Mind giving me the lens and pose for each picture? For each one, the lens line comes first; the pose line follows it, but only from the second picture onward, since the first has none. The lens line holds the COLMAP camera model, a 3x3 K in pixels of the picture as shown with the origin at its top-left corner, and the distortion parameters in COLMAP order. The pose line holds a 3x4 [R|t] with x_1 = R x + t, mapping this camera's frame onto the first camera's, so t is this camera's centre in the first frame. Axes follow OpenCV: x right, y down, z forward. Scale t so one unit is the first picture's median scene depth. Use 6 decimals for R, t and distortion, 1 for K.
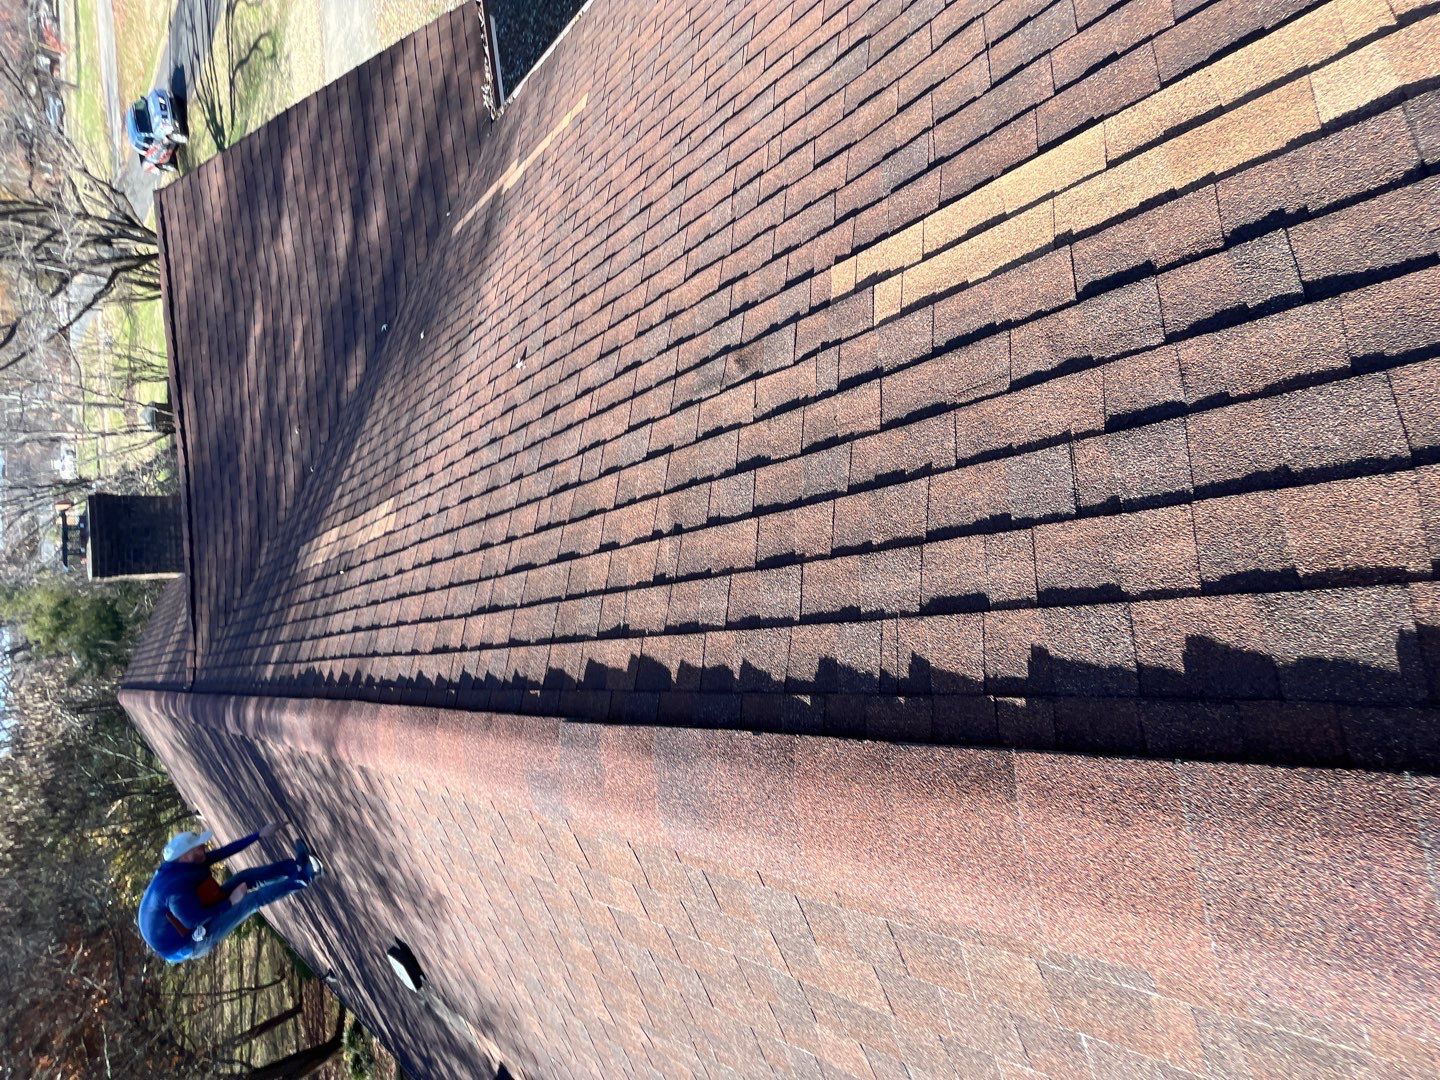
lens RADIAL K [[579.8, 0, 723.0], [0, 579.8, 540.5], [0, 0, 1]] dist [-0.008247, 0.000753]
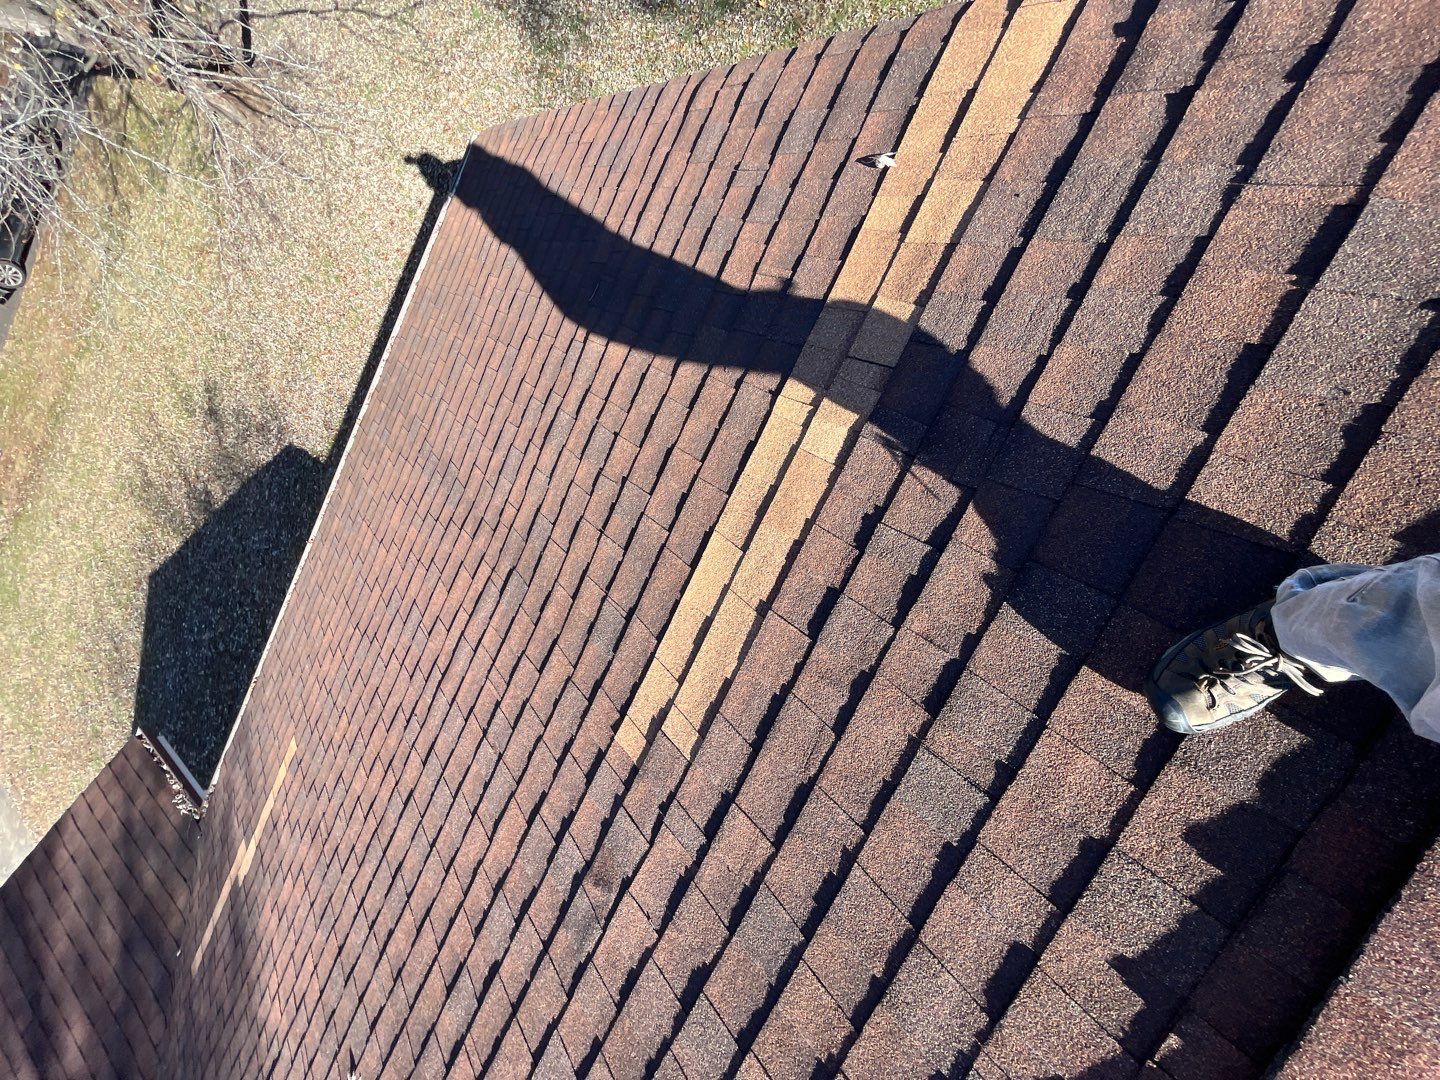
lens RADIAL K [[579.8, 0, 719.3], [0, 579.8, 537.3], [0, 0, 1]] dist [-0.008247, 0.000753]
pose [[0.703689, -0.554669, 0.444031, 0.069499], [0.709934, 0.574025, -0.408030, -0.147354], [-0.028563, 0.602359, 0.797714, -0.013681]]
